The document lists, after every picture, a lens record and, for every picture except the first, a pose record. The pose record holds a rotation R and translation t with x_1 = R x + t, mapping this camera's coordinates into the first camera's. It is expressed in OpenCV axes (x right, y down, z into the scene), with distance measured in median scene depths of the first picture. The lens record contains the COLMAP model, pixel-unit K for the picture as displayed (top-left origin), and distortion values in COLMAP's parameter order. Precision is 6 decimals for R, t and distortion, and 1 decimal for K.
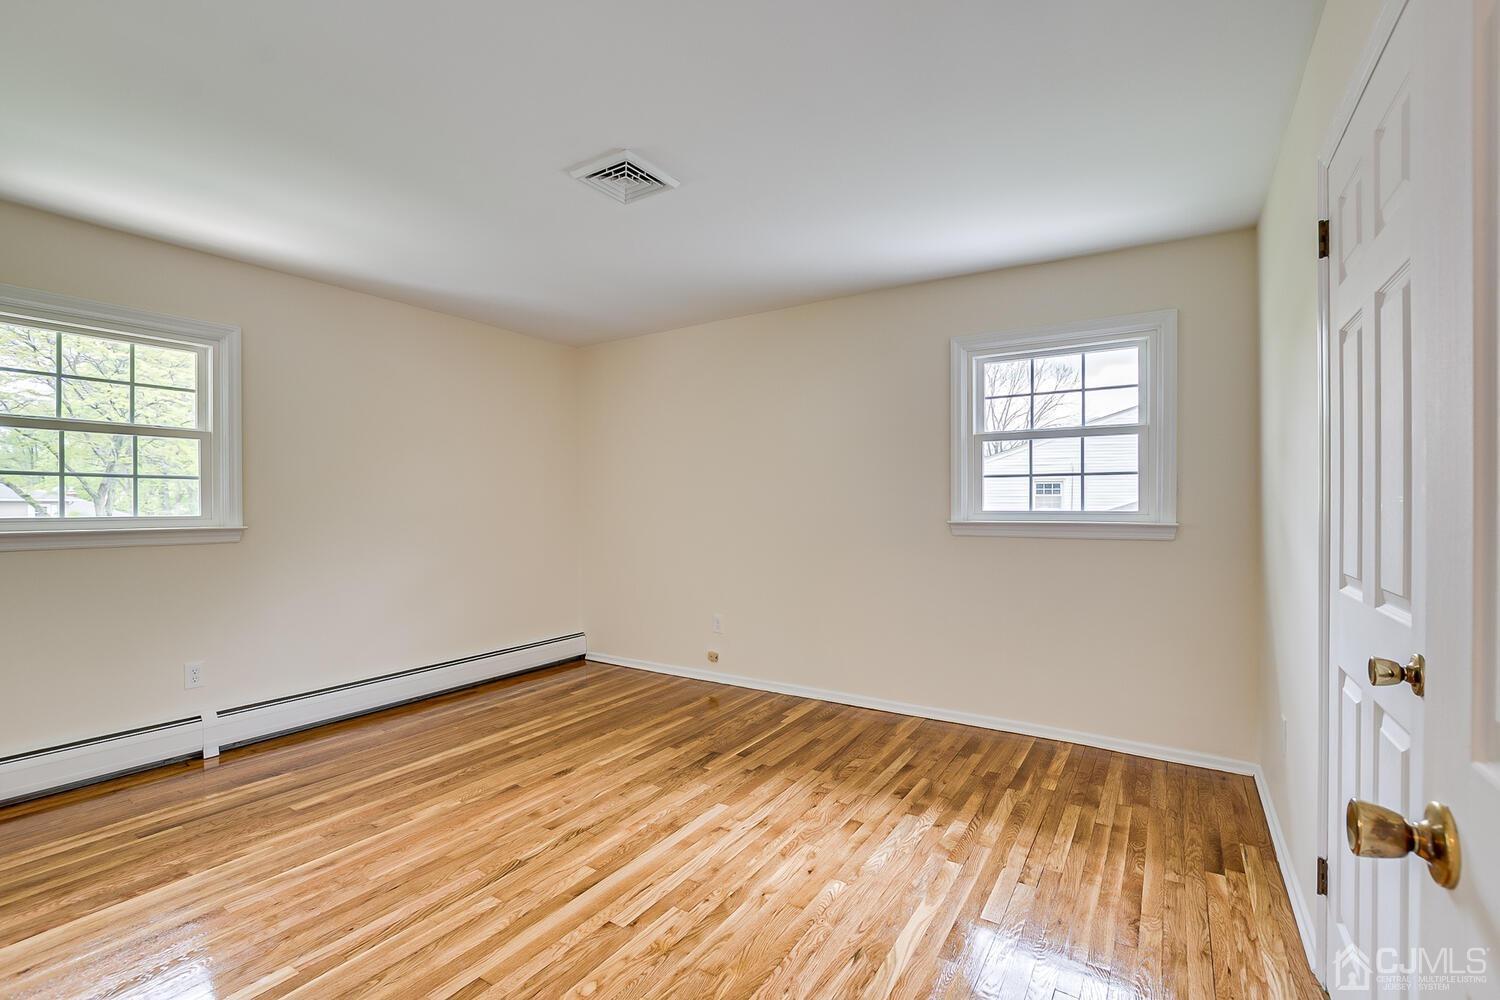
lens RADIAL K [[660.2, 0, 746.3], [0, 660.2, 508.2], [0, 0, 1]] dist [-0.021590, 0.000449]
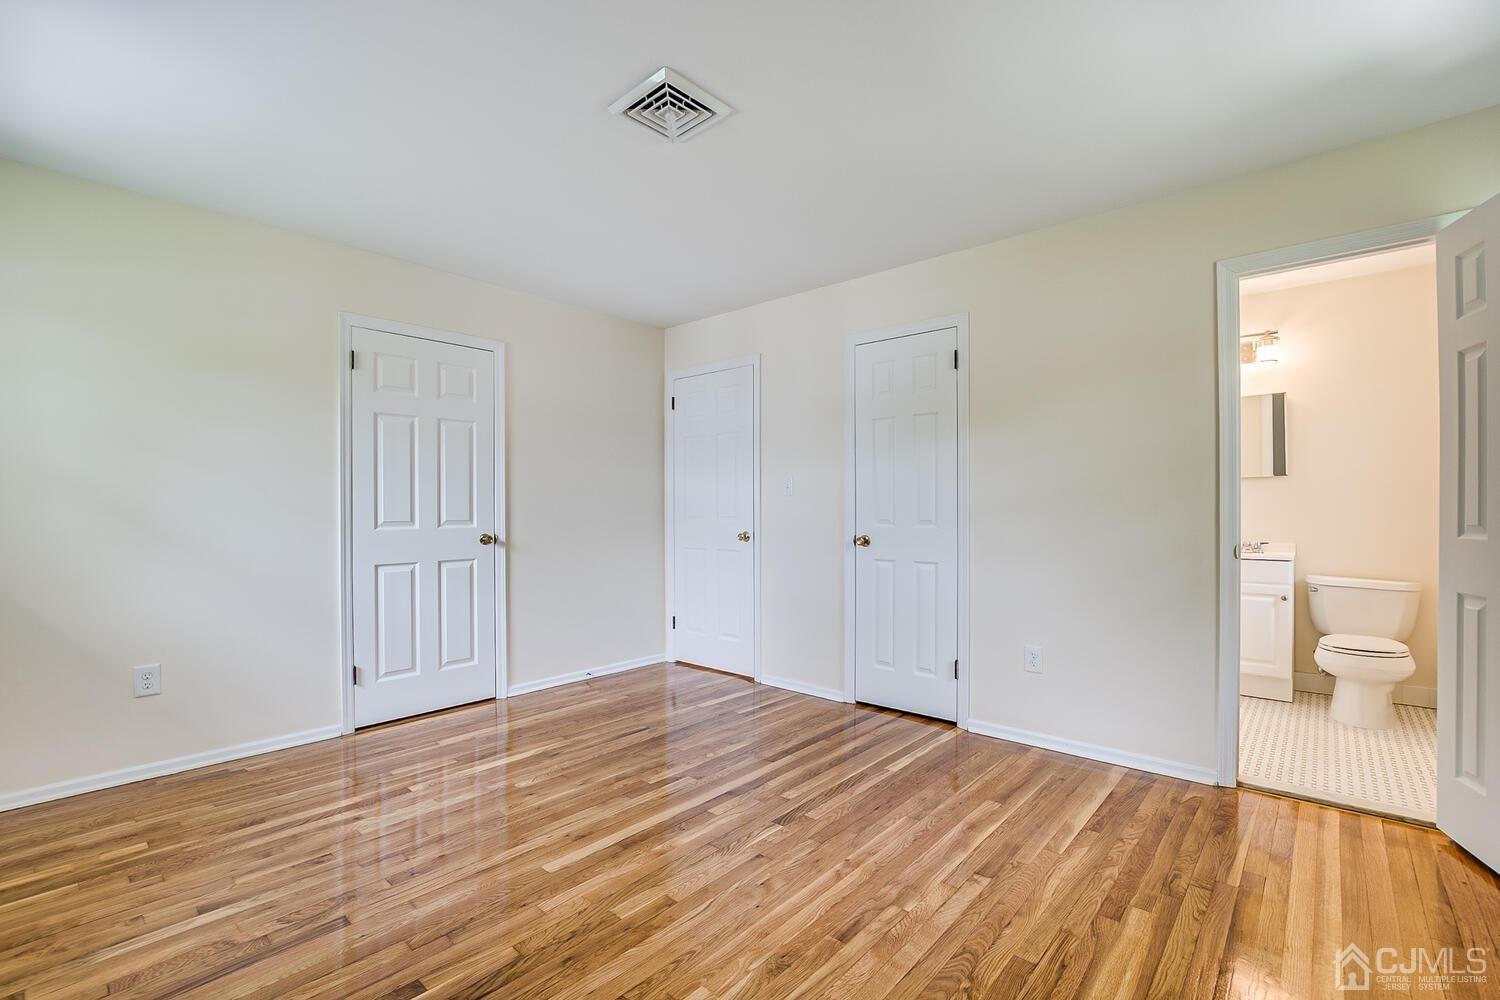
lens RADIAL K [[660.2, 0, 746.3], [0, 660.2, 508.2], [0, 0, 1]] dist [-0.021590, 0.000449]
pose [[-0.988301, 0.005107, 0.152429, -0.412663], [0.005955, 0.999969, 0.005111, 0.029486], [-0.152399, 0.005959, -0.988301, 1.846429]]
